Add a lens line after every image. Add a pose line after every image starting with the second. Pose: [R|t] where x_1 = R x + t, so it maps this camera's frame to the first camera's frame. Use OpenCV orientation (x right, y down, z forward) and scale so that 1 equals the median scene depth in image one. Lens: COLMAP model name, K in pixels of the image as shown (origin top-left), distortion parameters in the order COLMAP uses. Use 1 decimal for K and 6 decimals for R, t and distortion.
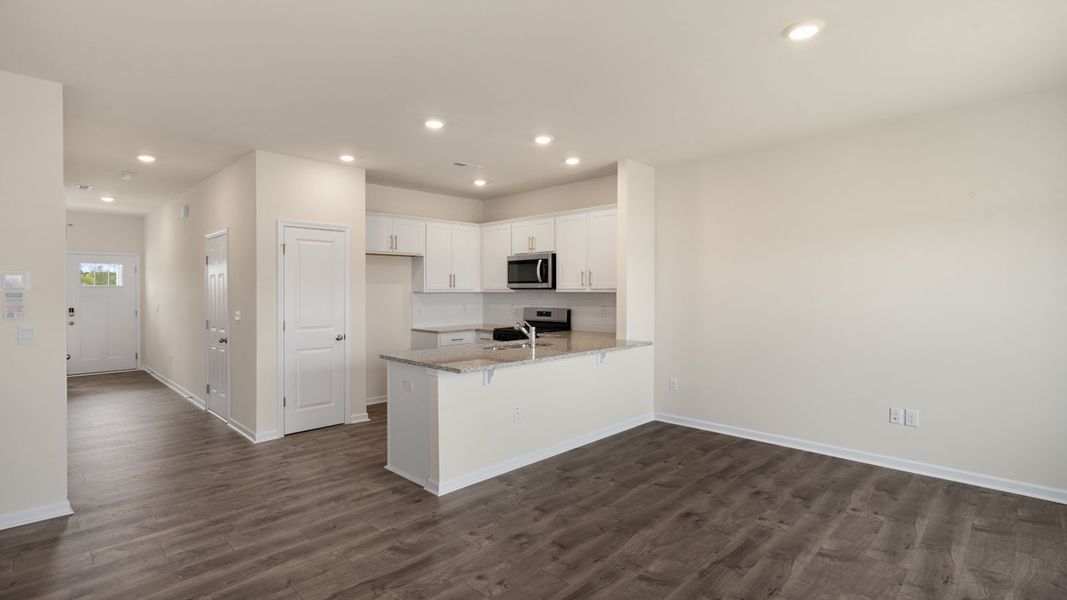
lens RADIAL K [[504.8, 0, 529.7], [0, 504.8, 296.9], [0, 0, 1]] dist [-0.000165, 0.000535]
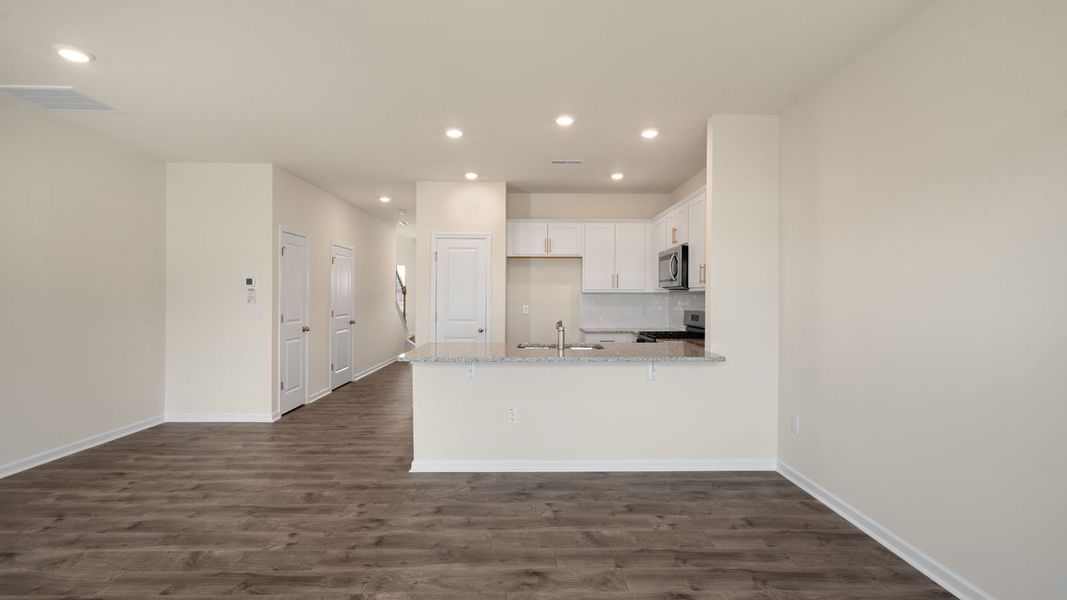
lens RADIAL K [[485.6, 0, 533.5], [0, 485.6, 300.0], [0, 0, 1]] dist [-0.003228, -0.000163]
pose [[0.712584, 0.009382, -0.701524, 0.598728], [-0.015385, 0.999879, -0.002256, 0.014429], [0.701418, 0.012400, 0.712642, 0.343855]]
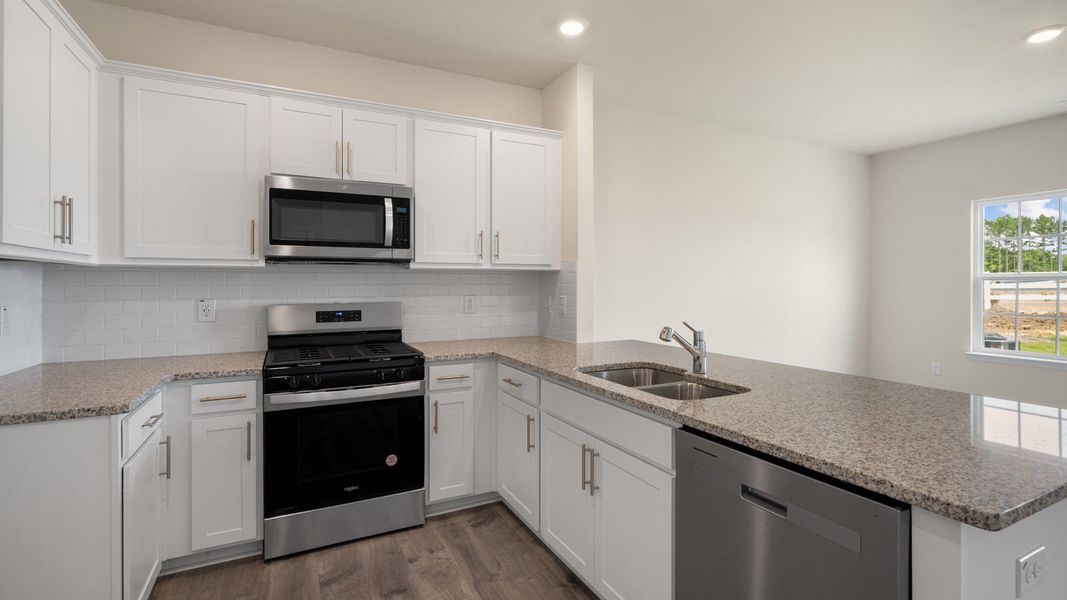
lens RADIAL K [[491.0, 0, 535.5], [0, 491.0, 285.1], [0, 0, 1]] dist [-0.001603, 0.000140]
pose [[0.310484, -0.000294, 0.950579, -0.509365], [0.017148, 0.999839, -0.005292, 0.015356], [-0.950424, 0.017944, 0.310439, 1.020185]]
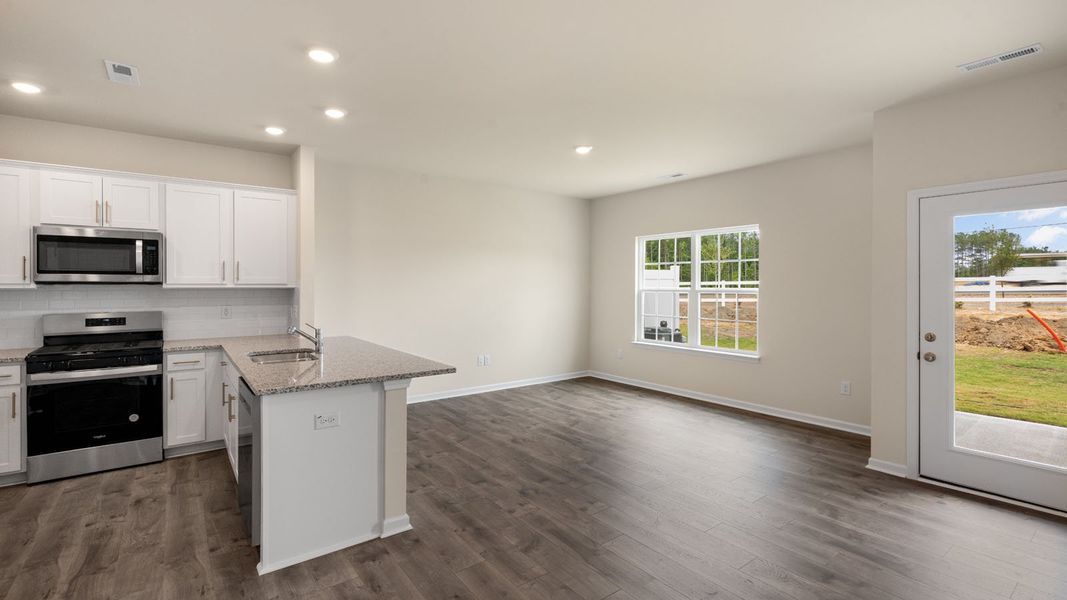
lens RADIAL K [[482.4, 0, 534.9], [0, 482.4, 289.6], [0, 0, 1]] dist [0.000845, 0.000402]
pose [[0.138415, -0.005096, 0.990361, -0.756085], [0.015134, 0.999881, 0.003030, -0.002186], [-0.990259, 0.014569, 0.138476, 0.543296]]
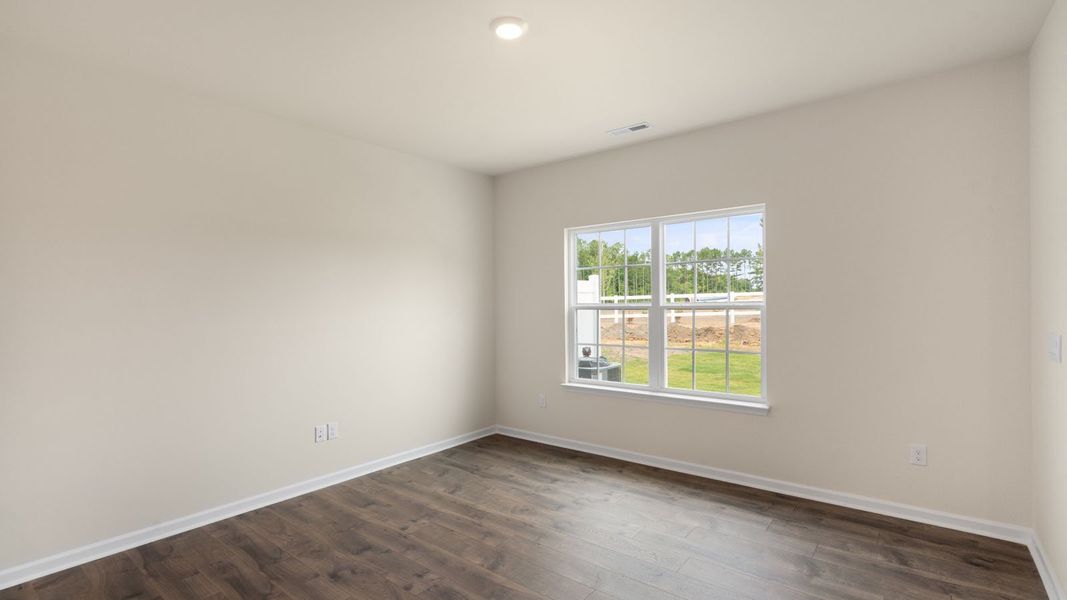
lens RADIAL K [[493.8, 0, 531.5], [0, 493.8, 311.1], [0, 0, 1]] dist [-0.000410, 0.000062]
pose [[-0.103937, -0.013212, 0.994496, -0.236889], [0.030865, 0.999387, 0.016503, -0.003168], [-0.994105, 0.032411, -0.103465, 0.623667]]
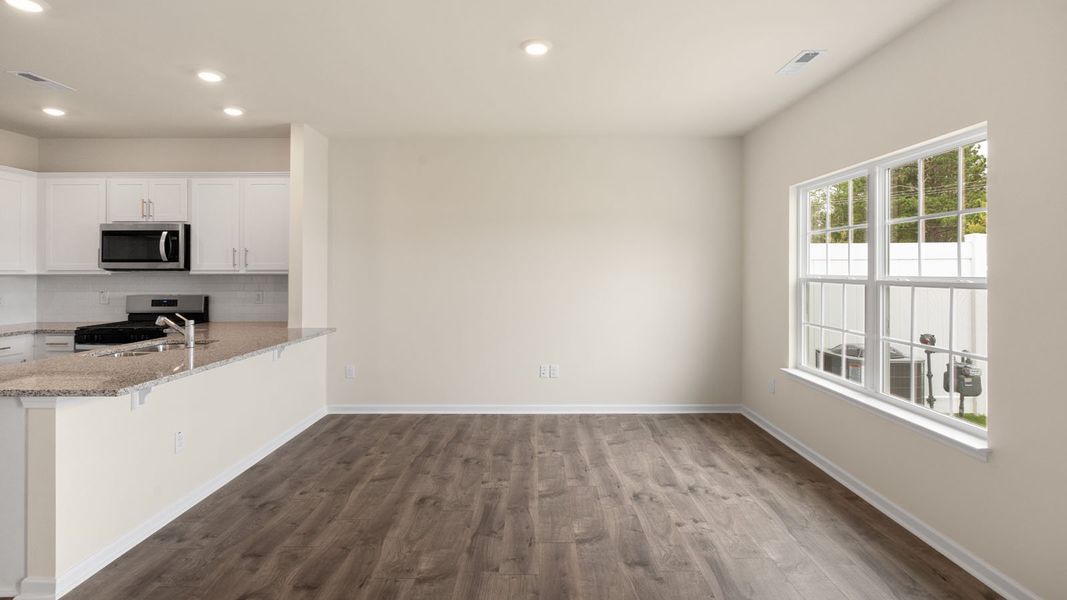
lens RADIAL K [[503.7, 0, 535.2], [0, 503.7, 268.8], [0, 0, 1]] dist [0.000851, 0.000774]
pose [[0.711302, 0.005534, 0.702865, -0.159908], [0.010025, 0.999787, -0.018017, 0.001990], [-0.702815, 0.019861, 0.711095, 0.105306]]
